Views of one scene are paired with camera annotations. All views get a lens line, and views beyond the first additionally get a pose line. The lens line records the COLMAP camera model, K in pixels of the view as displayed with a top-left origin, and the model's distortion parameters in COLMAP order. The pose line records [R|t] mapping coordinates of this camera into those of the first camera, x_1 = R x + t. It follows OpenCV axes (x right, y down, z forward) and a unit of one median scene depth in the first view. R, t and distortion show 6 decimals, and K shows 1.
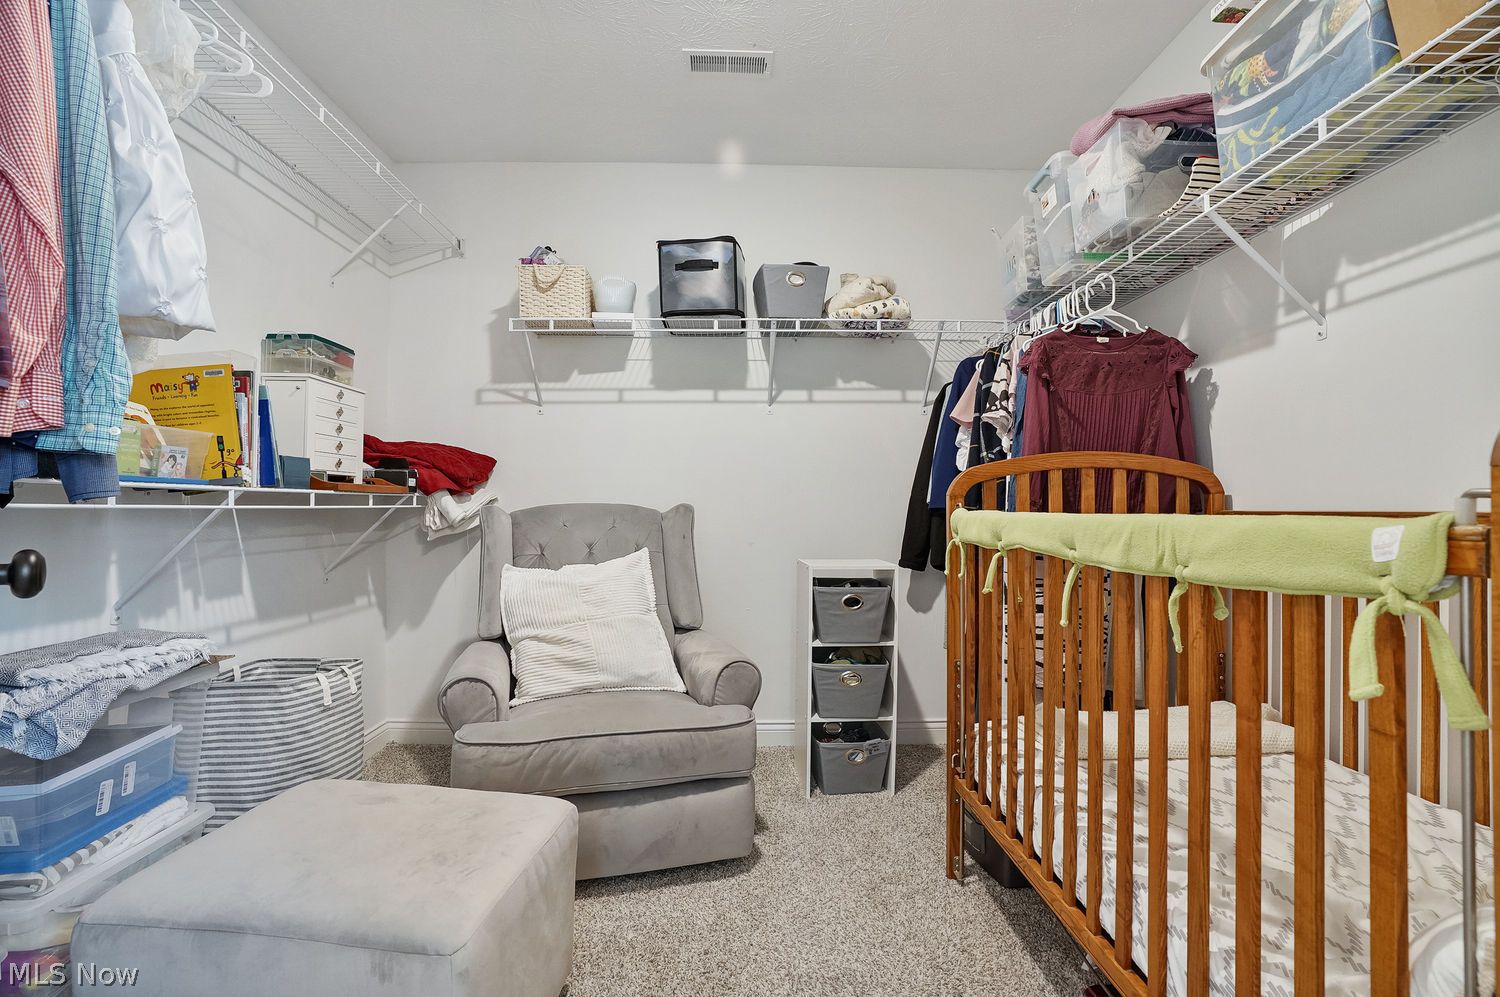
lens RADIAL K [[698.3, 0, 750.0], [0, 698.3, 498.5], [0, 0, 1]] dist [-0.053848, 0.000042]
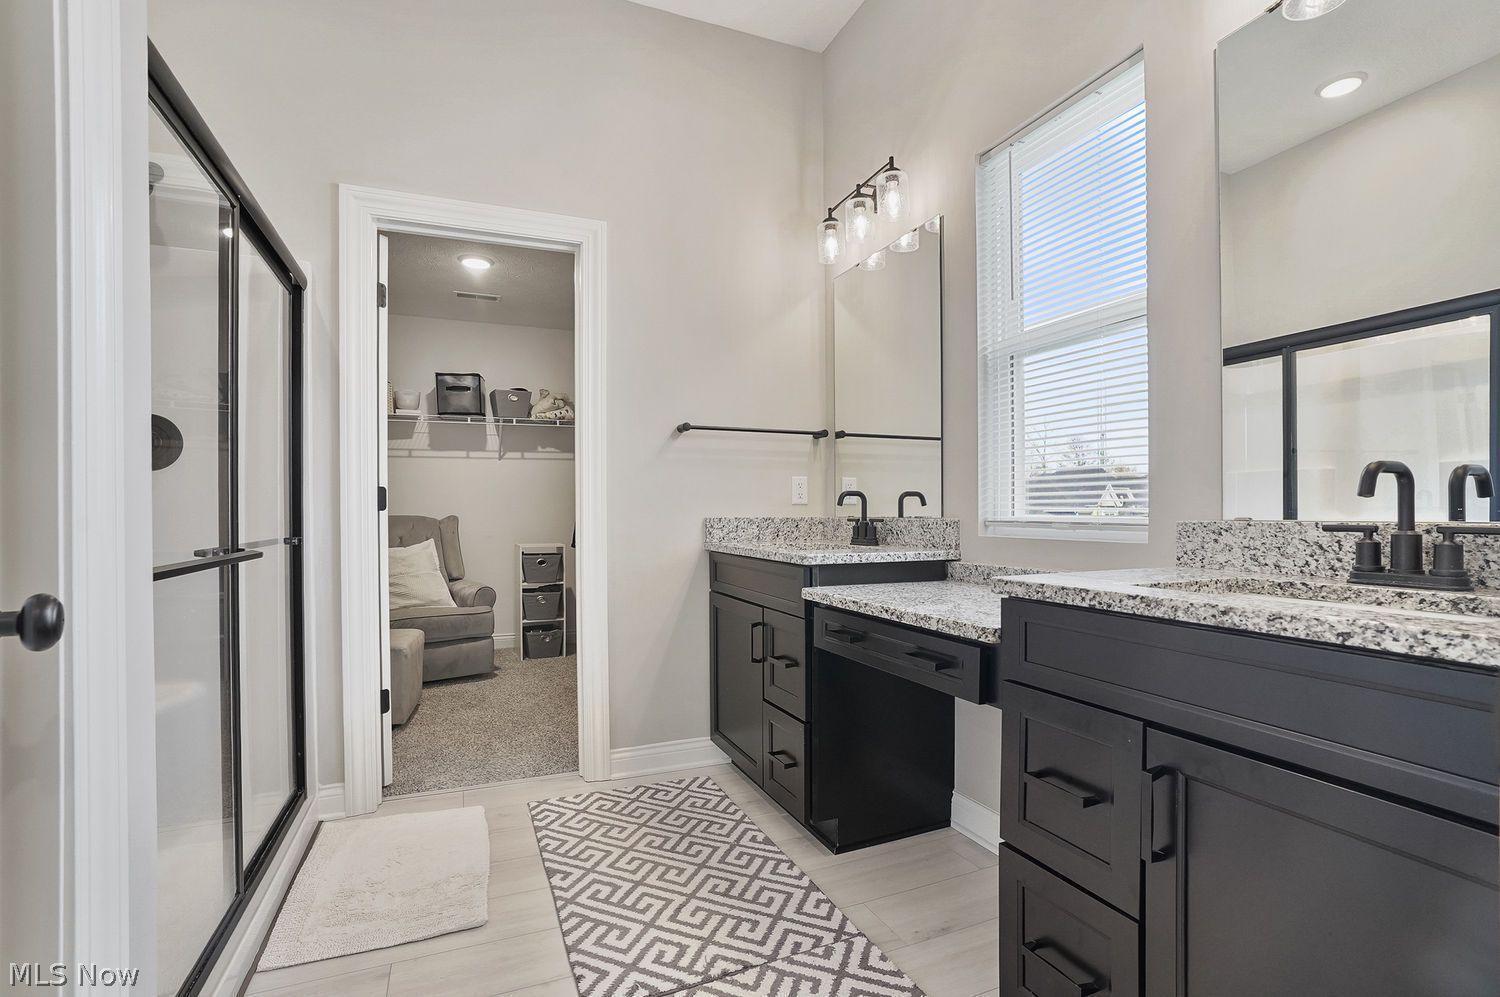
lens RADIAL K [[698.3, 0, 750.0], [0, 698.3, 498.5], [0, 0, 1]] dist [-0.053848, 0.000042]
pose [[0.931005, -0.005436, 0.364966, -0.026119], [0.005803, 0.999983, 0.000090, -0.033038], [-0.364960, 0.002034, 0.931021, -1.024063]]
